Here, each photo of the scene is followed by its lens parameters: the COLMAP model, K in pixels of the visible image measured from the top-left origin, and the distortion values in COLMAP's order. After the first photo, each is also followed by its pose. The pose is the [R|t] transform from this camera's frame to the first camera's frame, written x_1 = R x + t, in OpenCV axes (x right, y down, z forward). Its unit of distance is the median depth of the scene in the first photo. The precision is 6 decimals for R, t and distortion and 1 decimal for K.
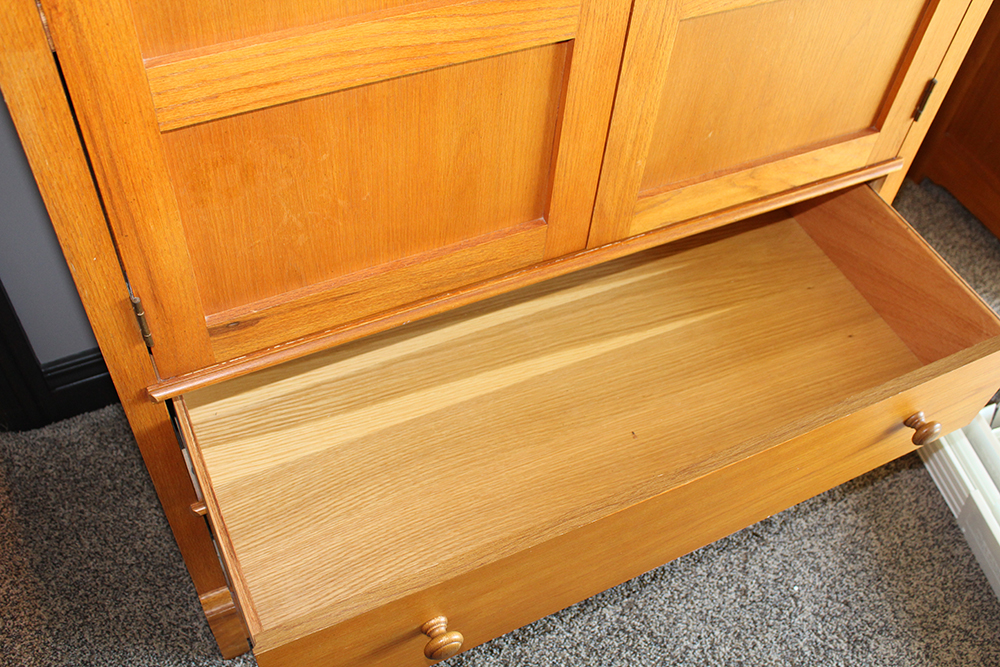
lens RADIAL K [[940.5, 0, 503.3], [0, 940.5, 327.0], [0, 0, 1]] dist [-0.101575, 0.000000]
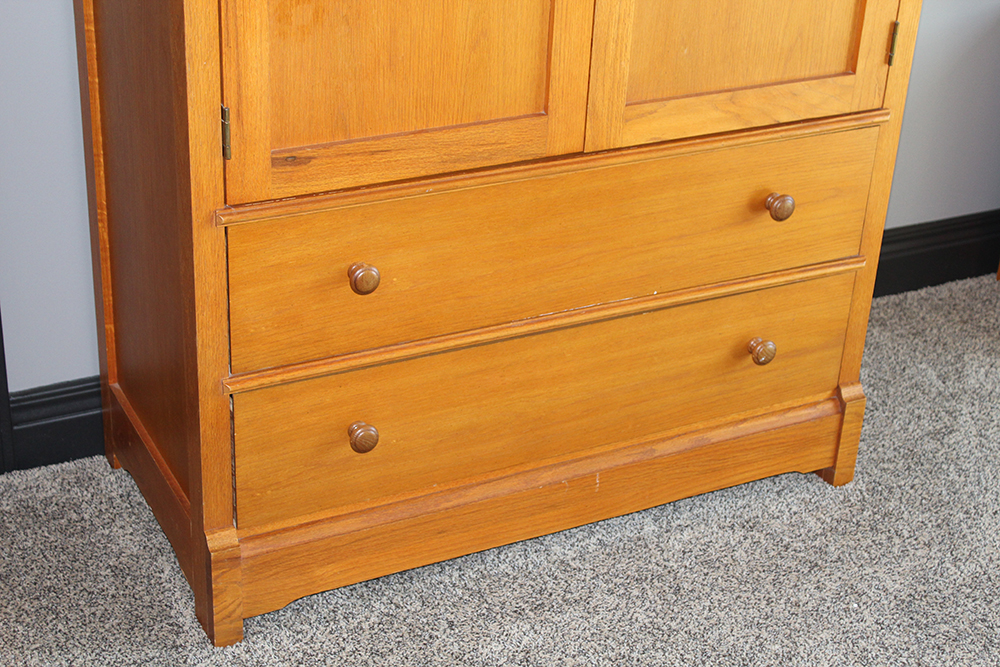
lens RADIAL K [[1713.2, 0, 497.0], [0, 1713.2, 340.1], [0, 0, 1]] dist [-0.013165, 0.000000]
pose [[0.999630, -0.026780, -0.004770, -0.013552], [0.023226, 0.931581, -0.362792, 0.927339], [0.014159, 0.362547, 0.931858, -0.892727]]
